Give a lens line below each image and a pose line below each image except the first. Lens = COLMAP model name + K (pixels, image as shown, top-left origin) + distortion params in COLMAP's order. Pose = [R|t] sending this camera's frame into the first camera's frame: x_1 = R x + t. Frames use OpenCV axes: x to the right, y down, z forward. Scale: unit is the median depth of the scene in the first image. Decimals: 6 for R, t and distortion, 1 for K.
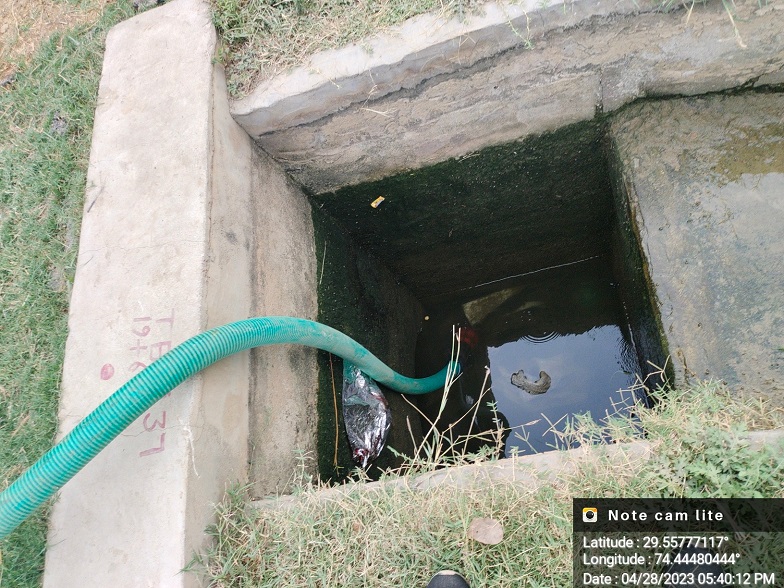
lens RADIAL K [[561.9, 0, 392.0], [0, 561.9, 294.0], [0, 0, 1]] dist [0.052891, -0.104139]
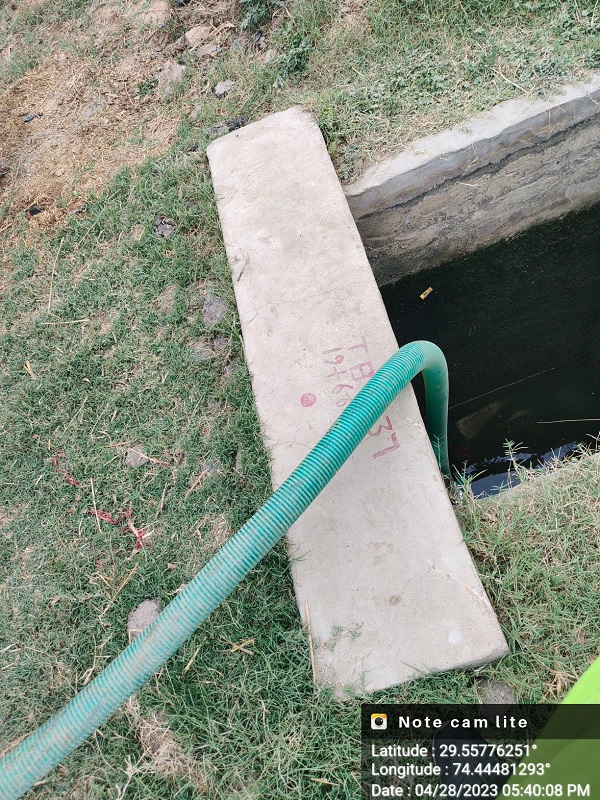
lens RADIAL K [[573.4, 0, 300.0], [0, 573.4, 400.0], [0, 0, 1]] dist [0.052891, -0.104139]
pose [[0.990080, -0.099806, 0.098896, -0.533424], [0.116342, 0.976990, -0.178758, 0.280744], [-0.078779, 0.188491, 0.978910, -0.047934]]
